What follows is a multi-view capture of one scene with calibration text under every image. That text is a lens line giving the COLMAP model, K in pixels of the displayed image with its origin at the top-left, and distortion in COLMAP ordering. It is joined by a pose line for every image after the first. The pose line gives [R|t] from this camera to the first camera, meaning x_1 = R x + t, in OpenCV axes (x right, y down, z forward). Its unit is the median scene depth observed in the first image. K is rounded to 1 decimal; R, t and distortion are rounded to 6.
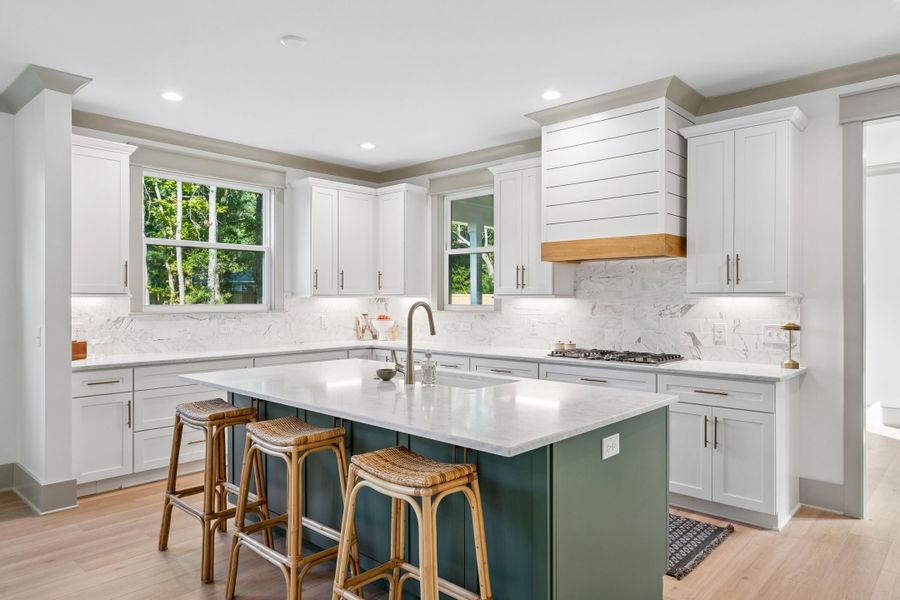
lens RADIAL K [[581.9, 0, 455.9], [0, 581.9, 300.0], [0, 0, 1]] dist [0.009578, 0.001867]
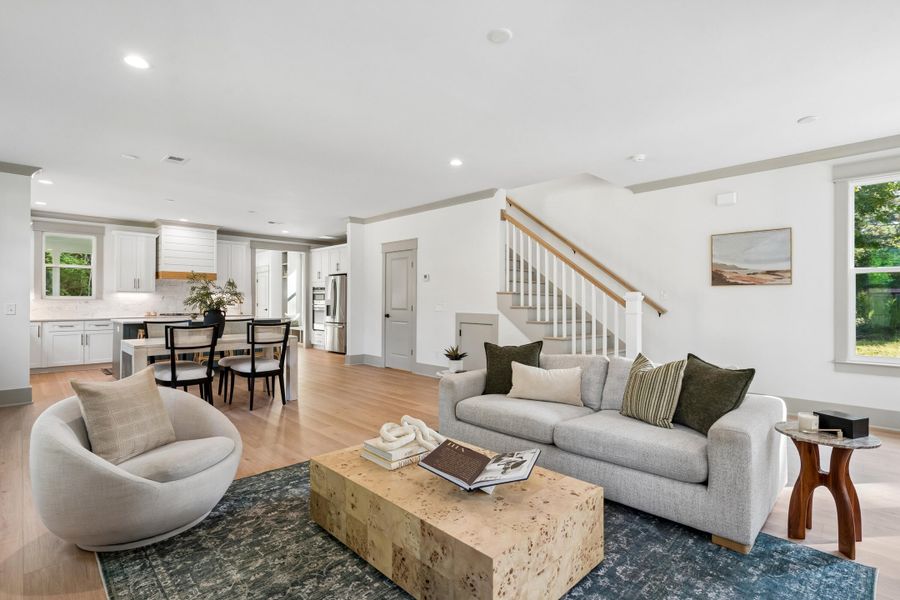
lens RADIAL K [[433.5, 0, 456.7], [0, 433.5, 299.3], [0, 0, 1]] dist [0.002932, 0.000057]
pose [[0.042648, 0.003809, 0.999083, -1.342455], [-0.001018, 0.999992, -0.003769, 0.023679], [-0.999090, -0.000857, 0.042652, -0.280487]]
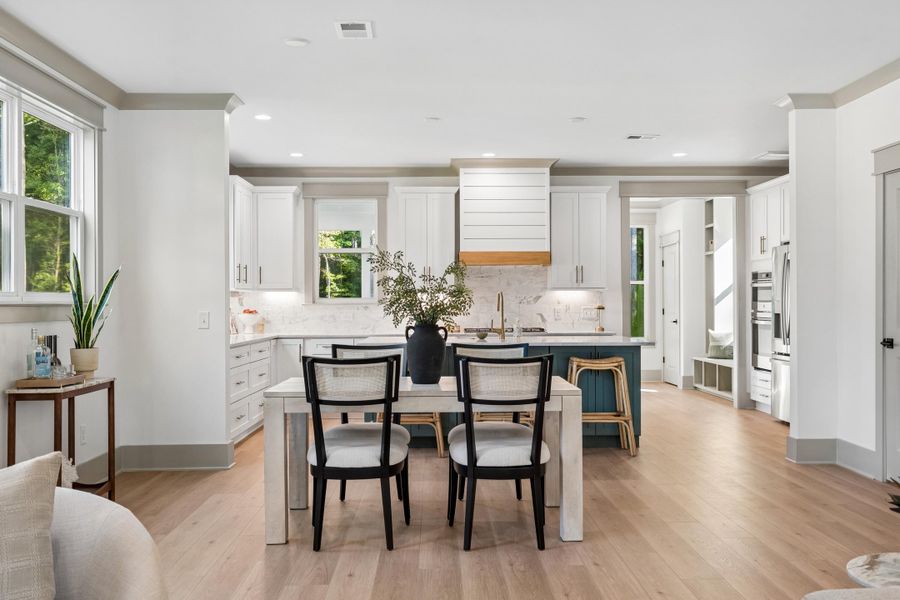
lens RADIAL K [[861.2, 0, 455.1], [0, 861.2, 304.3], [0, 0, 1]] dist [0.014458, -0.002742]
pose [[0.720779, -0.004036, 0.693153, -1.040614], [0.005274, 0.999986, 0.000338, 0.021782], [-0.693145, 0.003412, 0.720790, -0.384694]]
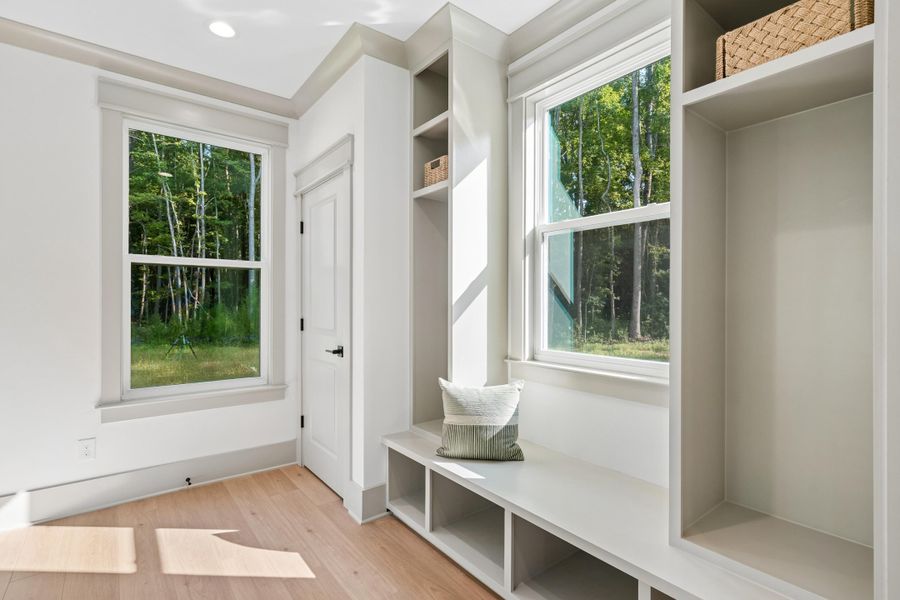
lens RADIAL K [[433.5, 0, 456.7], [0, 433.5, 299.3], [0, 0, 1]] dist [0.002932, 0.000057]
pose [[0.166513, 0.005301, 0.986025, 0.480480], [0.000658, 0.999985, -0.005487, 0.014787], [-0.986039, 0.001562, 0.166507, 0.630208]]
